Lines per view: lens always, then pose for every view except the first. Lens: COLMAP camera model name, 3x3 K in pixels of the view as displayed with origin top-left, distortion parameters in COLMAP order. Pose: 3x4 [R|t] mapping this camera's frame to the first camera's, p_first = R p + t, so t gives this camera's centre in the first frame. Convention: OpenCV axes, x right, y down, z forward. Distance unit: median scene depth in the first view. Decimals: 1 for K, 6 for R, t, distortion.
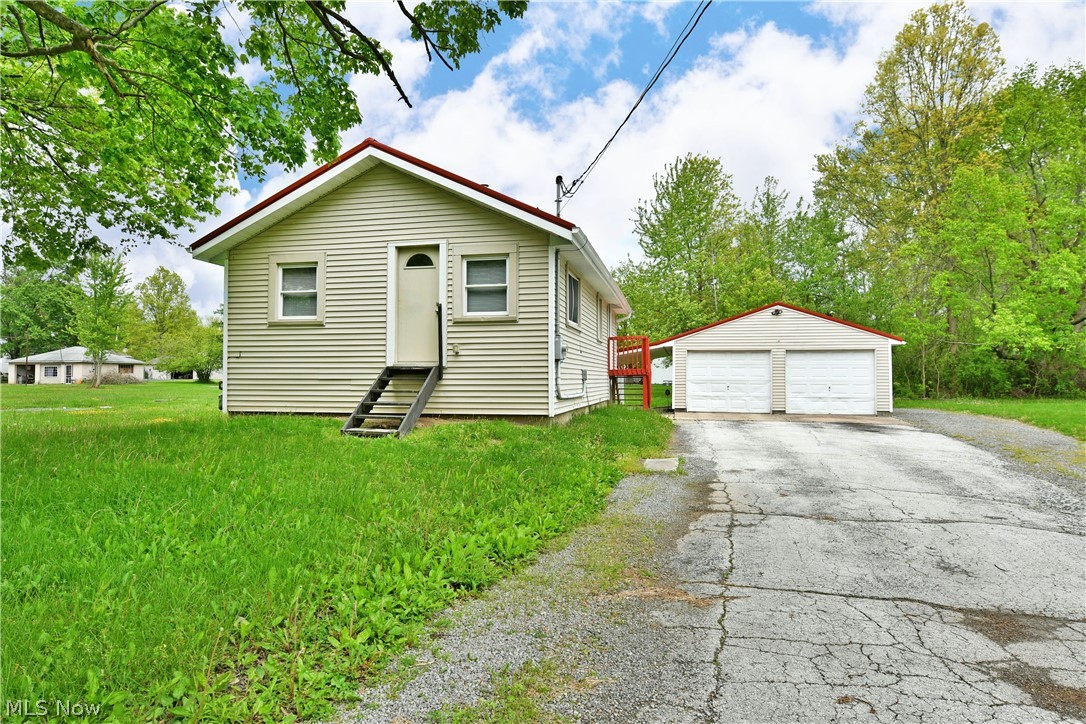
lens RADIAL K [[656.4, 0, 536.6], [0, 656.4, 358.0], [0, 0, 1]] dist [-0.012535, -0.005573]
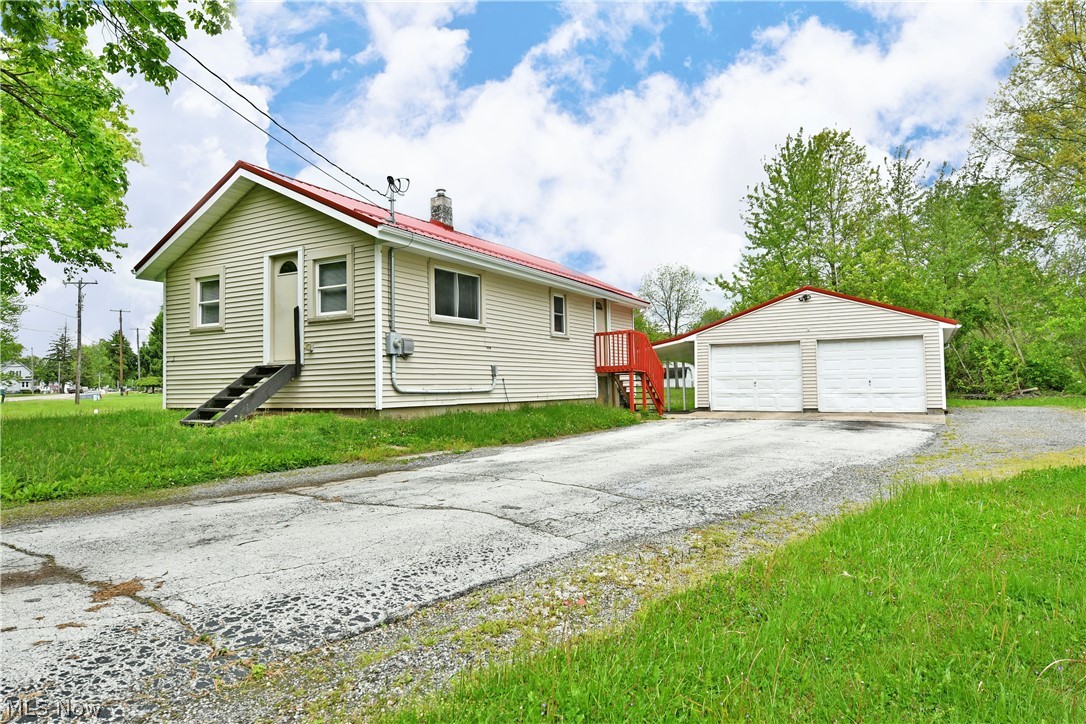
lens RADIAL K [[658.4, 0, 553.8], [0, 658.4, 358.3], [0, 0, 1]] dist [-0.011784, -0.003247]
pose [[0.957042, -0.028369, -0.288557, 0.541291], [0.025823, 0.999587, -0.012625, 0.026455], [0.288796, 0.004631, 0.957379, 0.084323]]
